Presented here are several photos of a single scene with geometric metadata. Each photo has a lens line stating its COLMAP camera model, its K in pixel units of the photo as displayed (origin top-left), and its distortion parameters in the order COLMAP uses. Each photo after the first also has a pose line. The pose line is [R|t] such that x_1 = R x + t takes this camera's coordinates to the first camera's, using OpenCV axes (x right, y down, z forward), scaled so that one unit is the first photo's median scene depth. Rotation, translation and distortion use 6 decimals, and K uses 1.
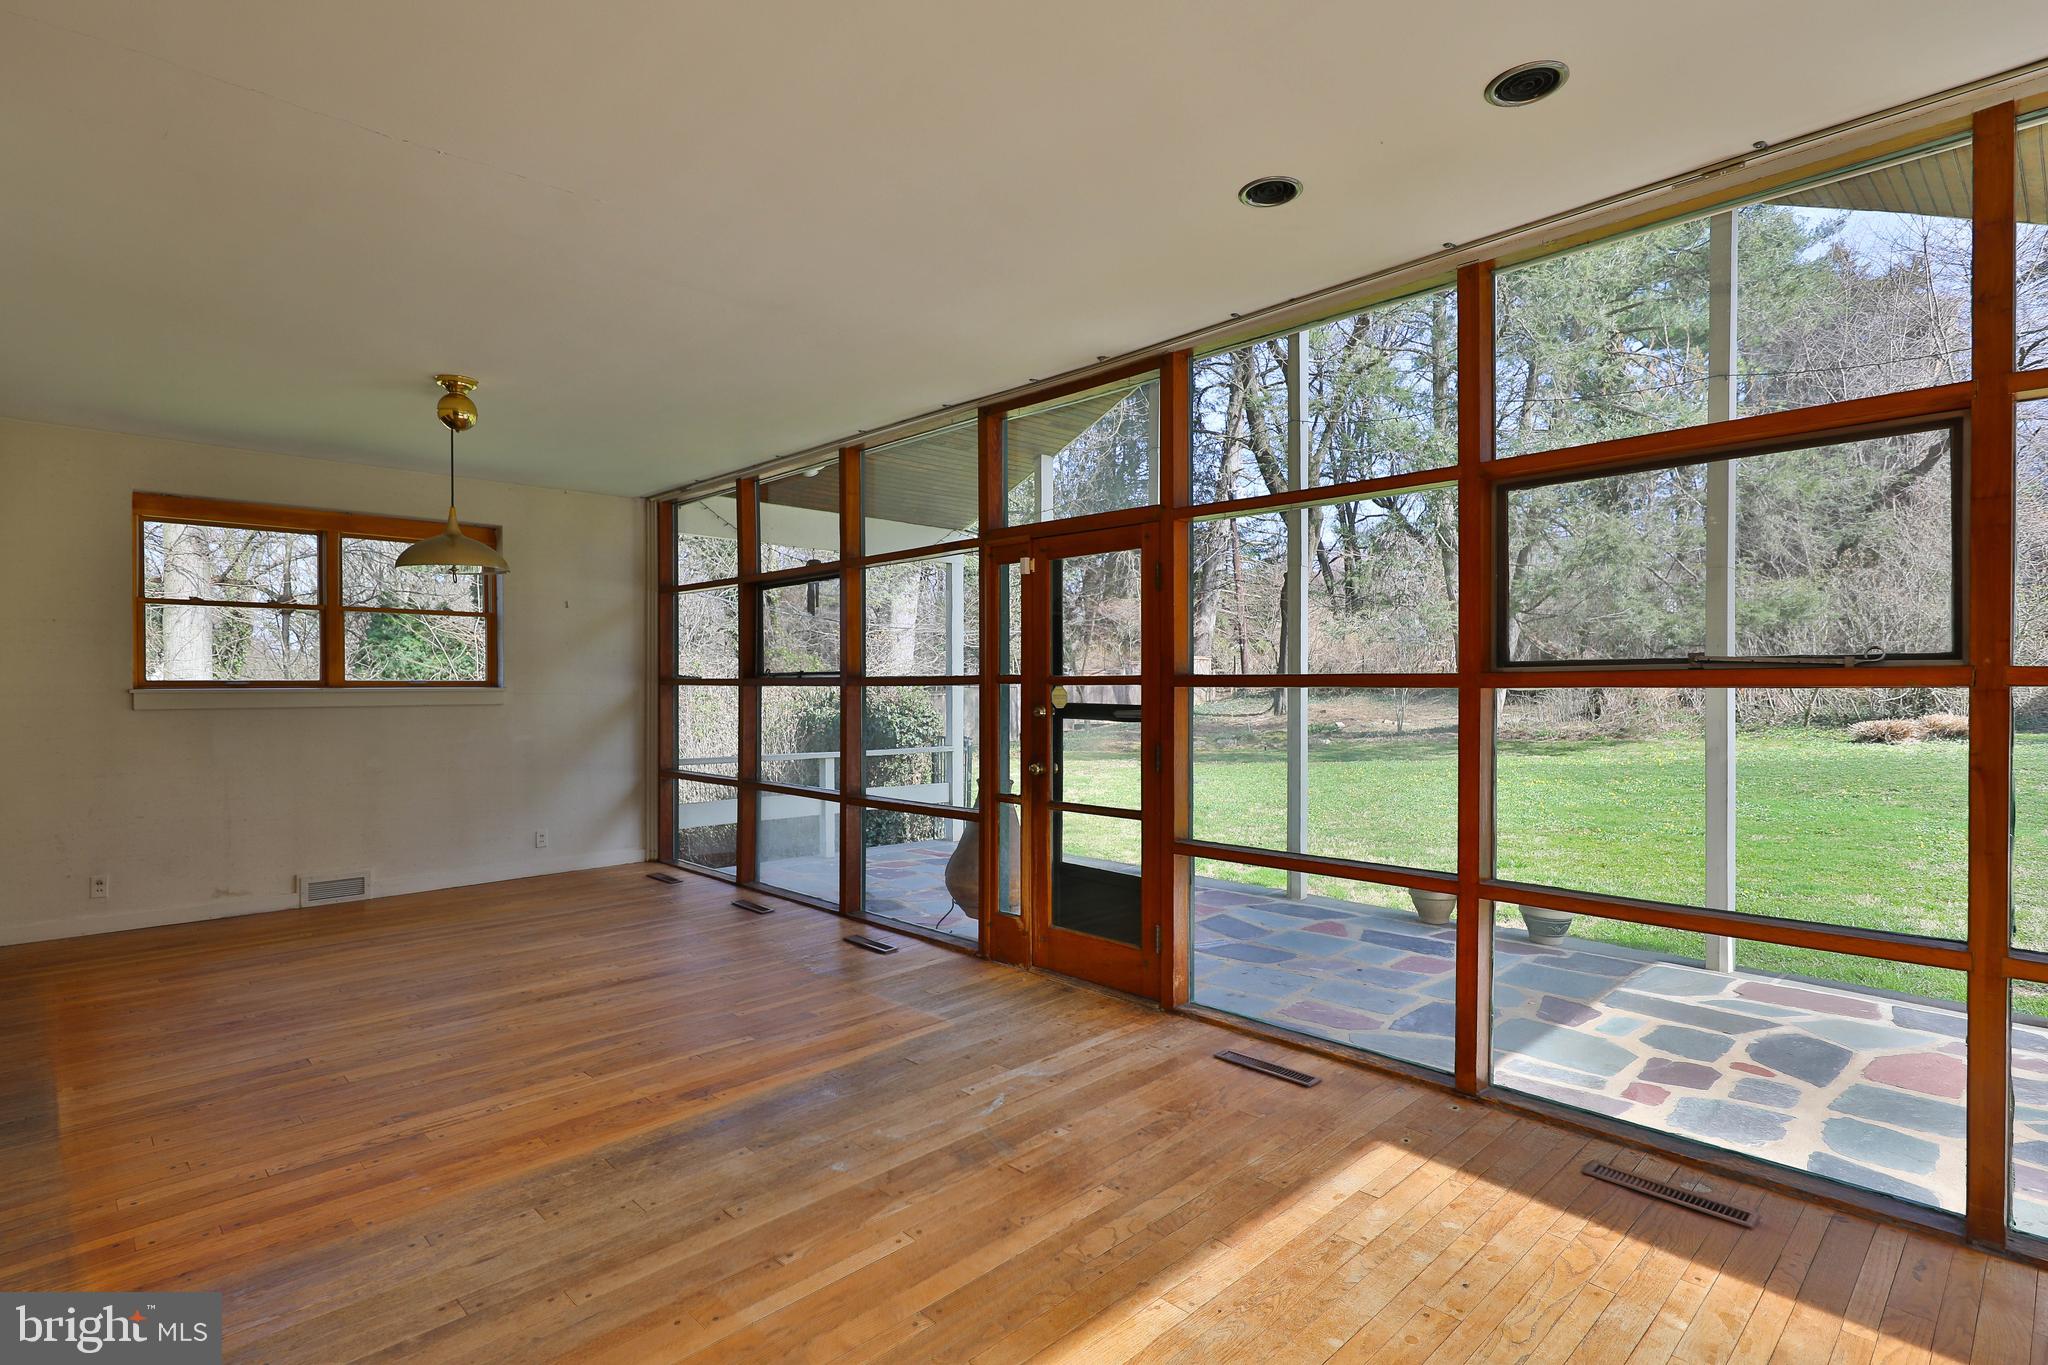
lens RADIAL K [[999.5, 0, 1020.6], [0, 999.5, 678.7], [0, 0, 1]] dist [0.013327, -0.000660]
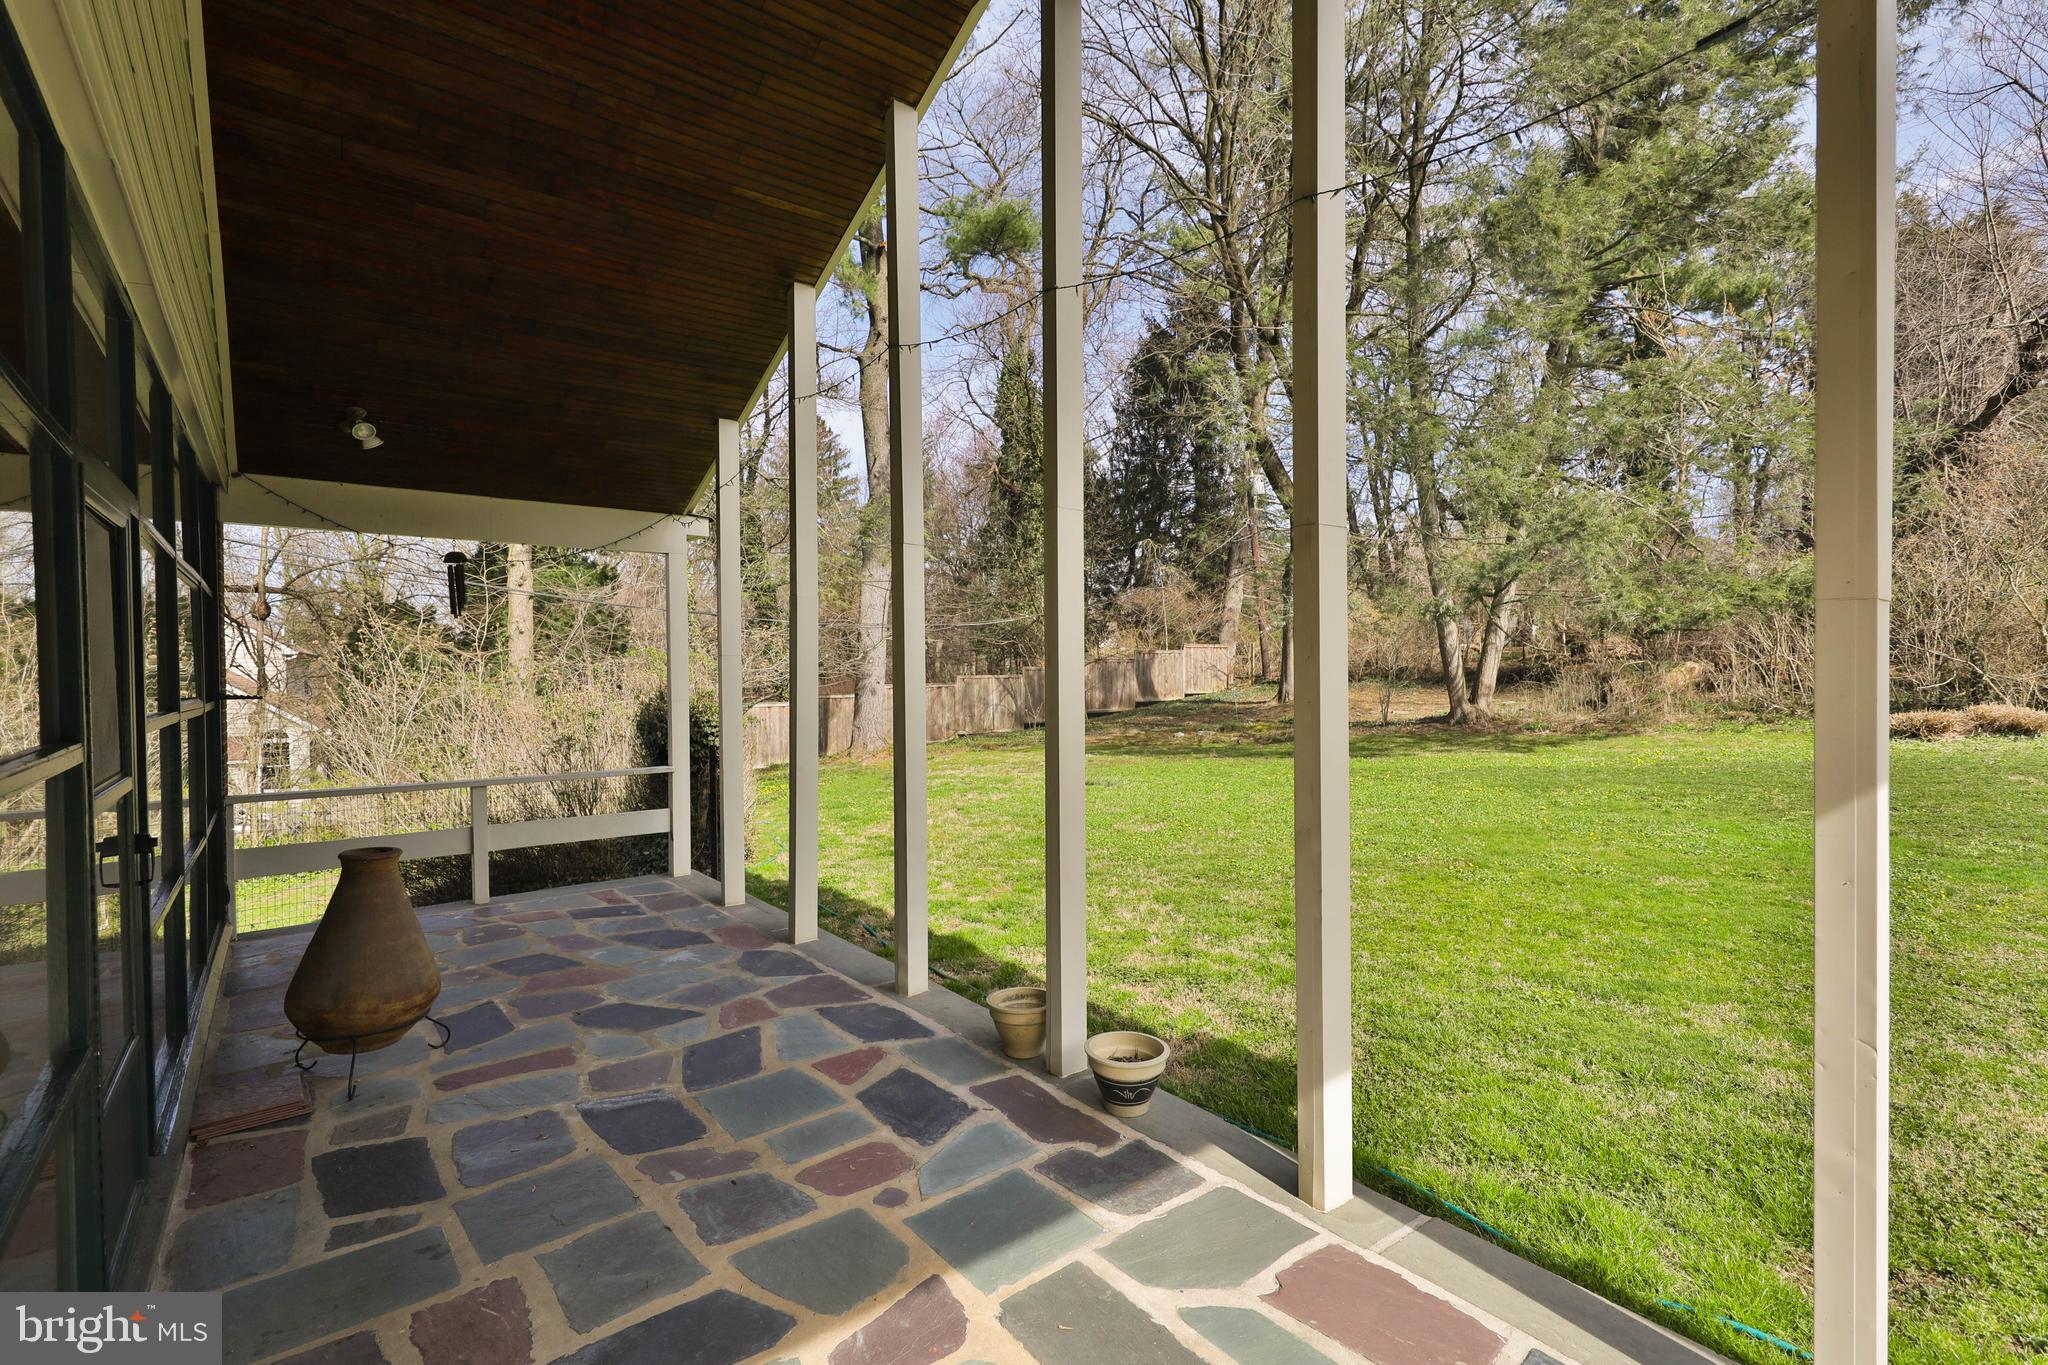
lens RADIAL K [[923.6, 0, 1021.3], [0, 923.6, 672.5], [0, 0, 1]] dist [0.011526, 0.000020]
pose [[0.995120, -0.010628, -0.098096, 0.177164], [0.011626, 0.999886, 0.009601, -0.010582], [0.097983, -0.010695, 0.995131, 0.133788]]
